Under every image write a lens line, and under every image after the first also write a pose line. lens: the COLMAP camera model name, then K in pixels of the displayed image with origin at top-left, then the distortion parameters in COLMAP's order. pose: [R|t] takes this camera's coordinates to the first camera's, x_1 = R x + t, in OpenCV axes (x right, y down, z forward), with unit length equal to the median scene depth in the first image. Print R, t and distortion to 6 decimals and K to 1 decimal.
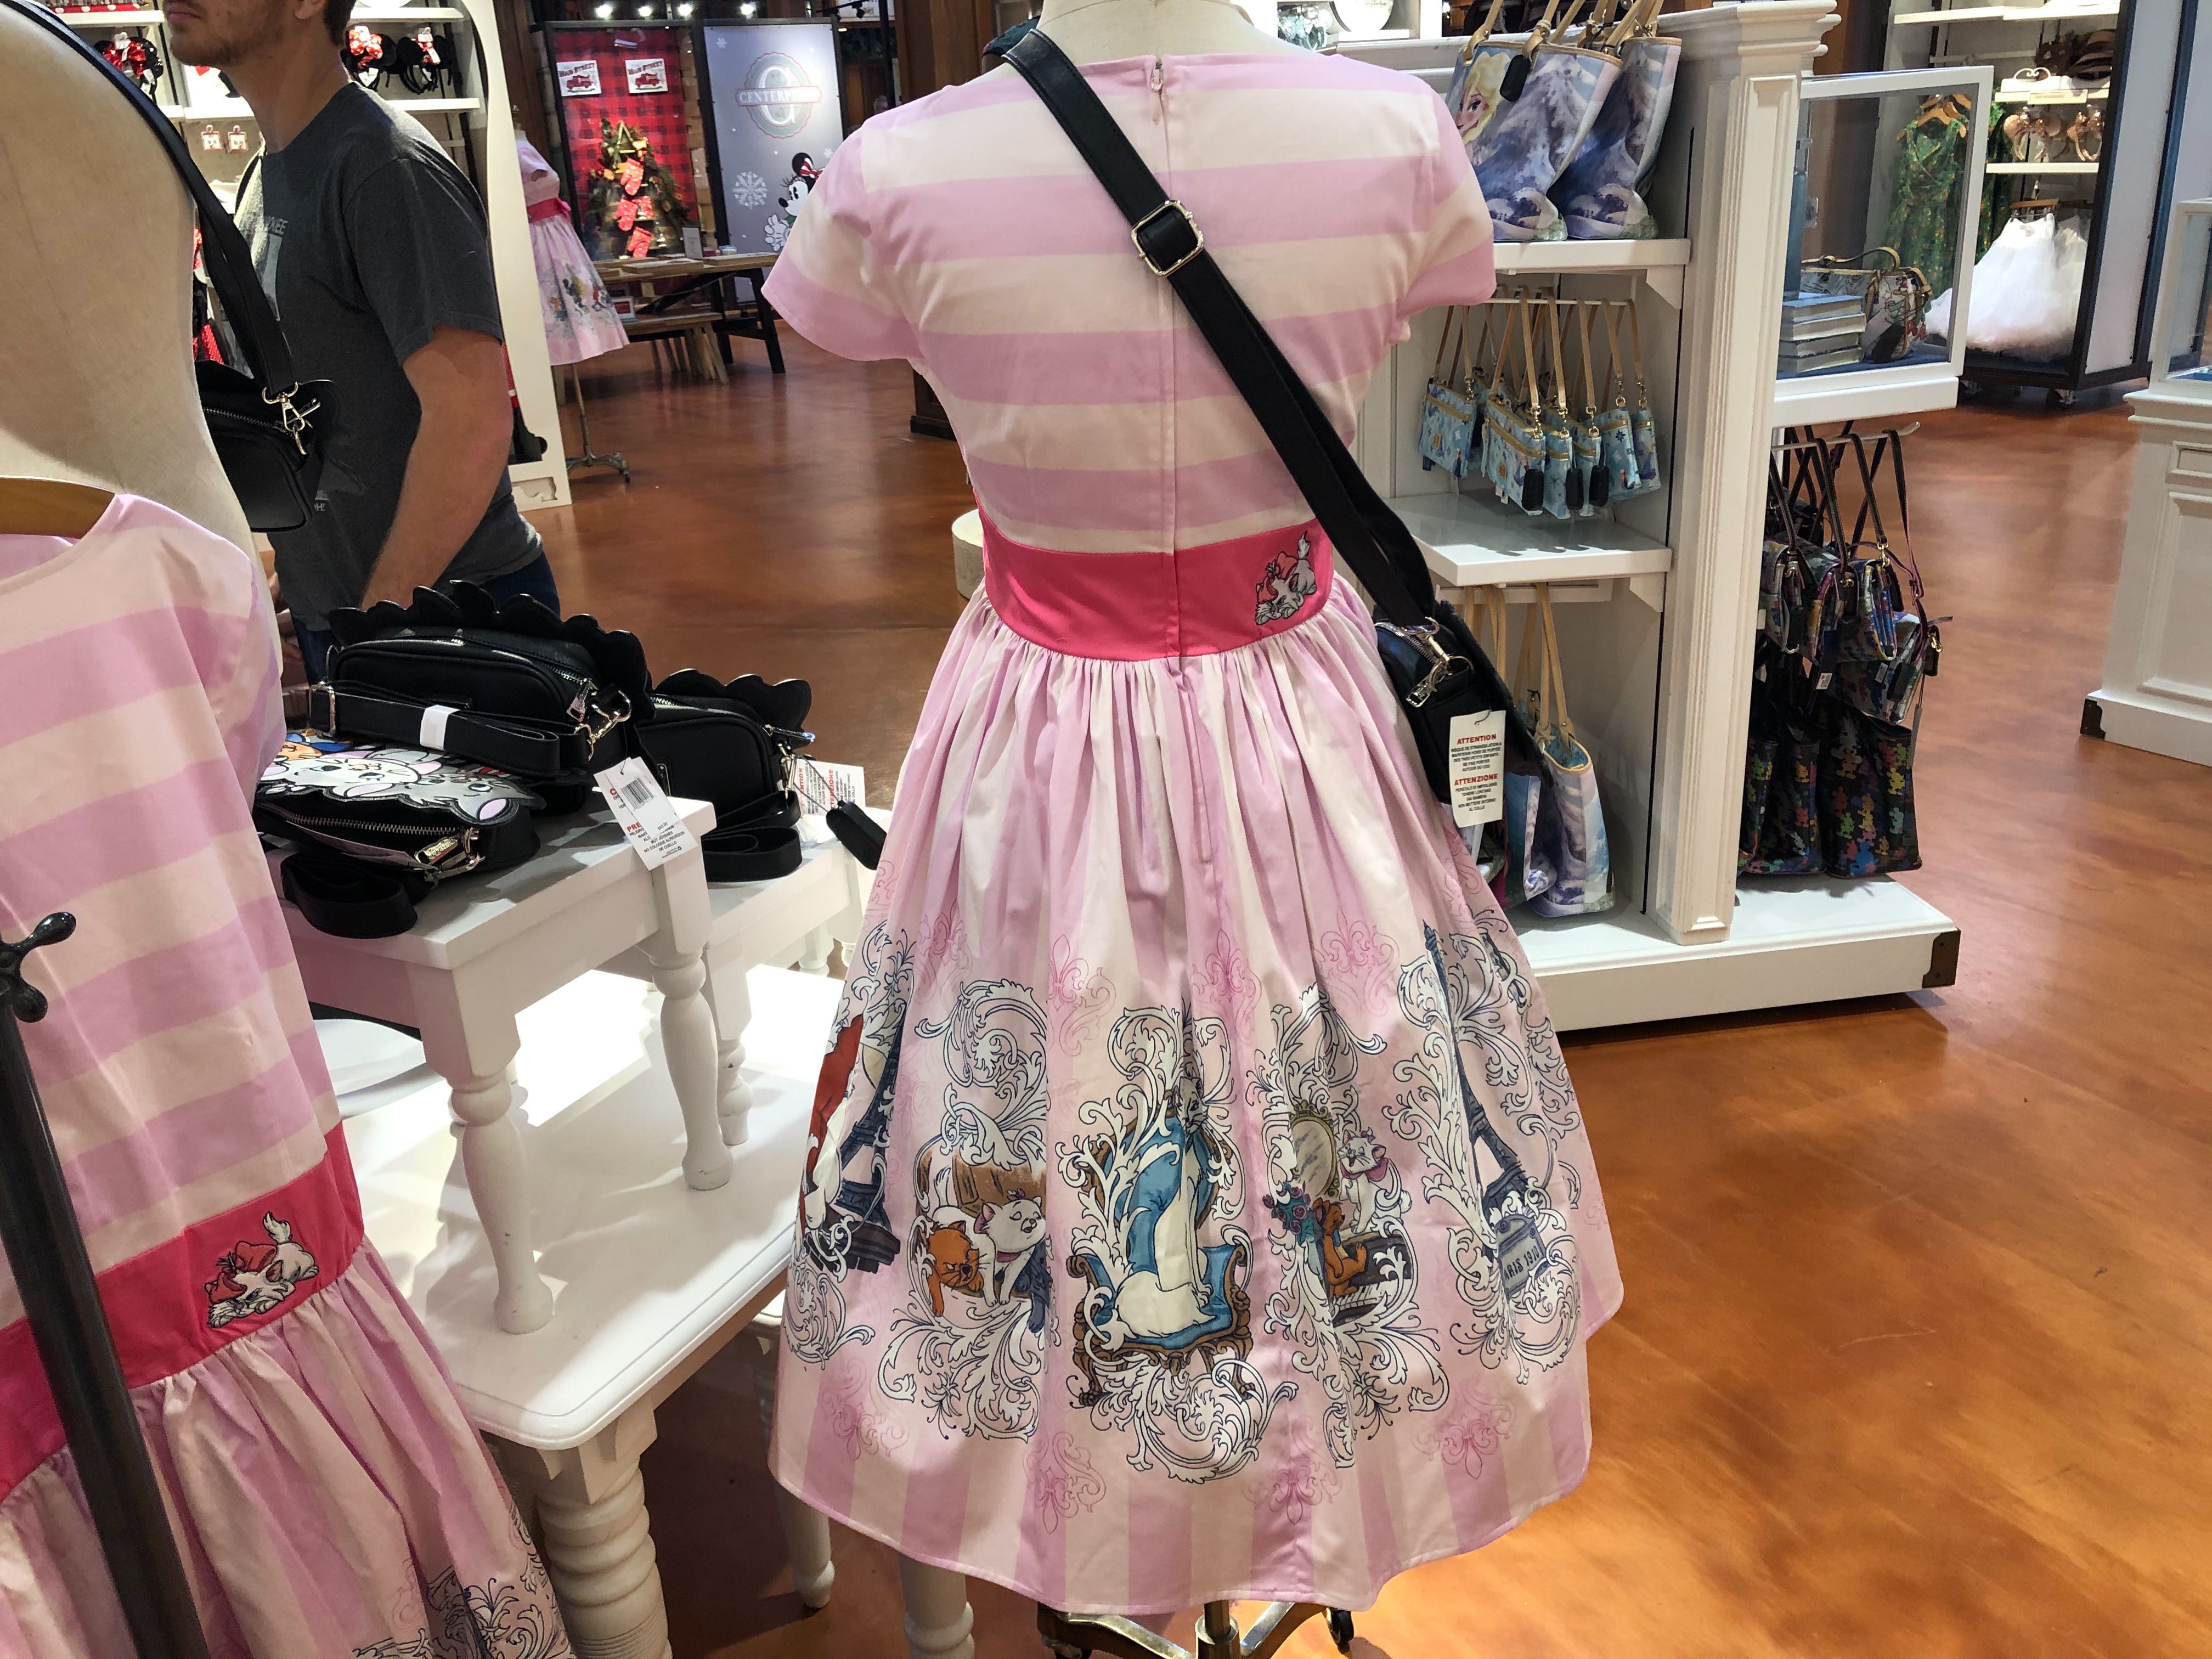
lens RADIAL K [[1823.4, 0, 1089.3], [0, 1823.4, 885.1], [0, 0, 1]] dist [0.020688, -0.041067]
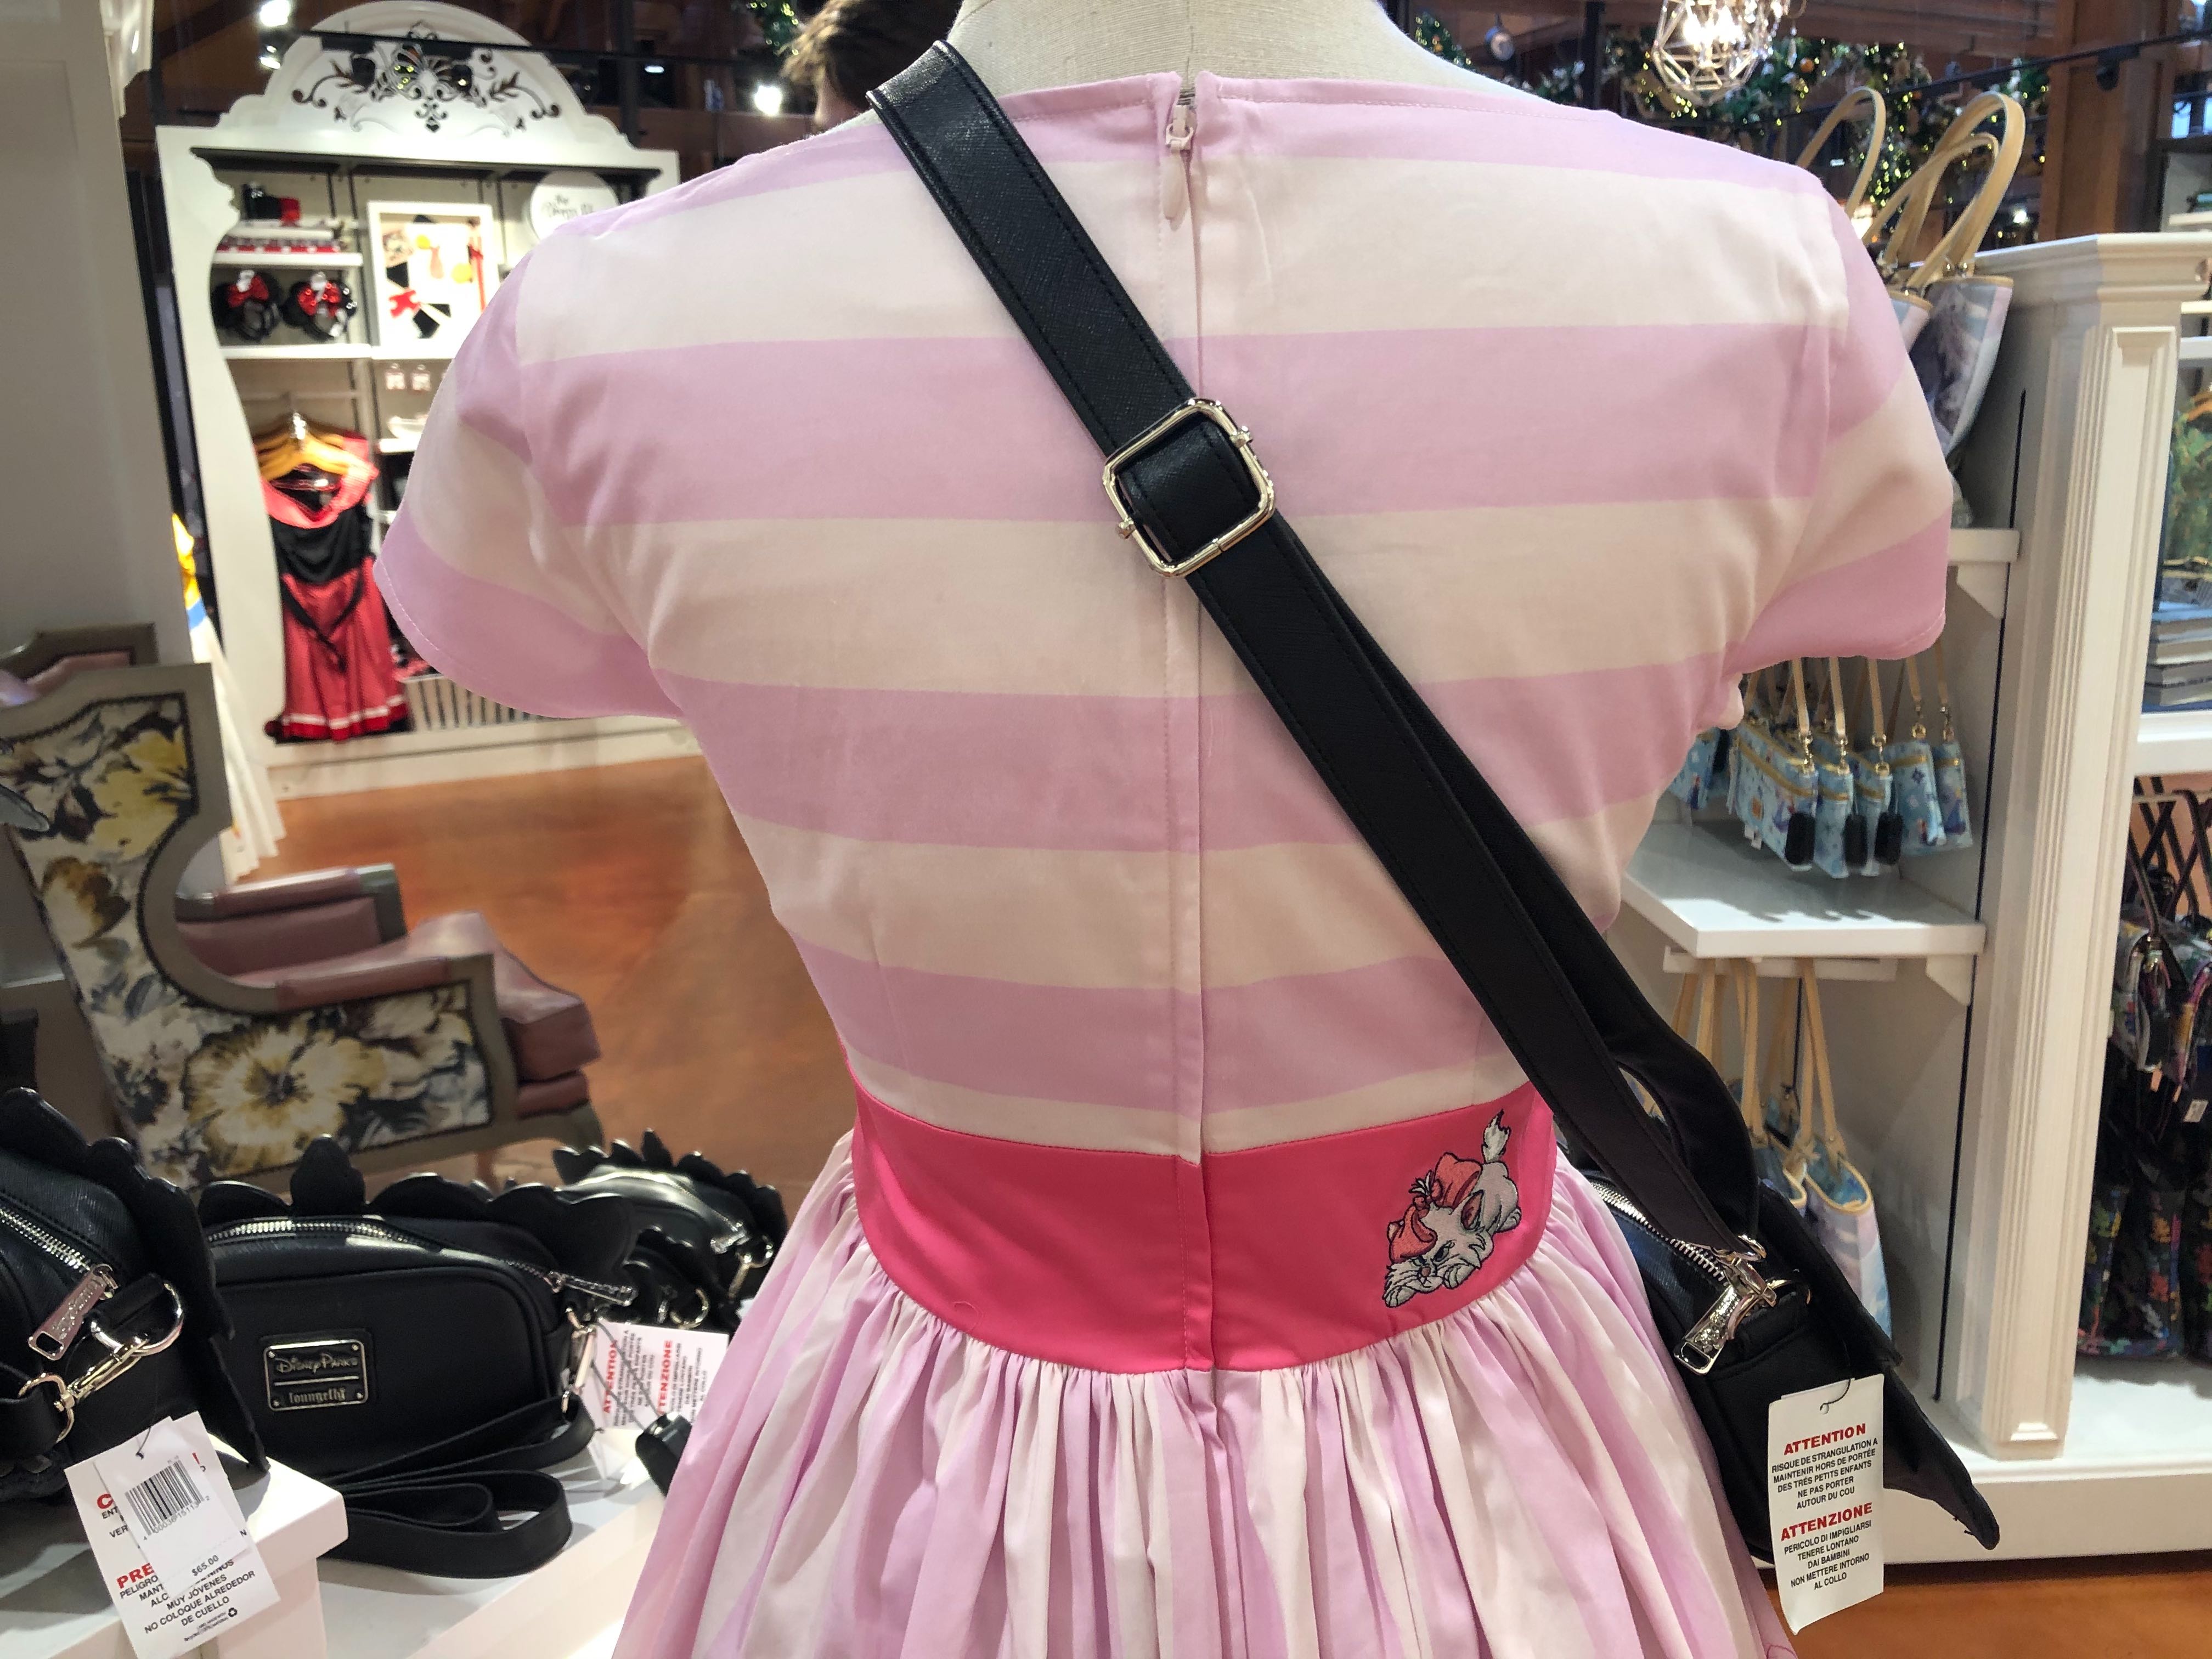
lens RADIAL K [[1834.1, 0, 1111.9], [0, 1834.1, 872.2], [0, 0, 1]] dist [-0.010797, 0.002171]
pose [[0.994807, 0.052355, -0.087282, 0.054988], [-0.064135, 0.988333, -0.138145, -0.172662], [0.079031, 0.143026, 0.986559, 0.495797]]
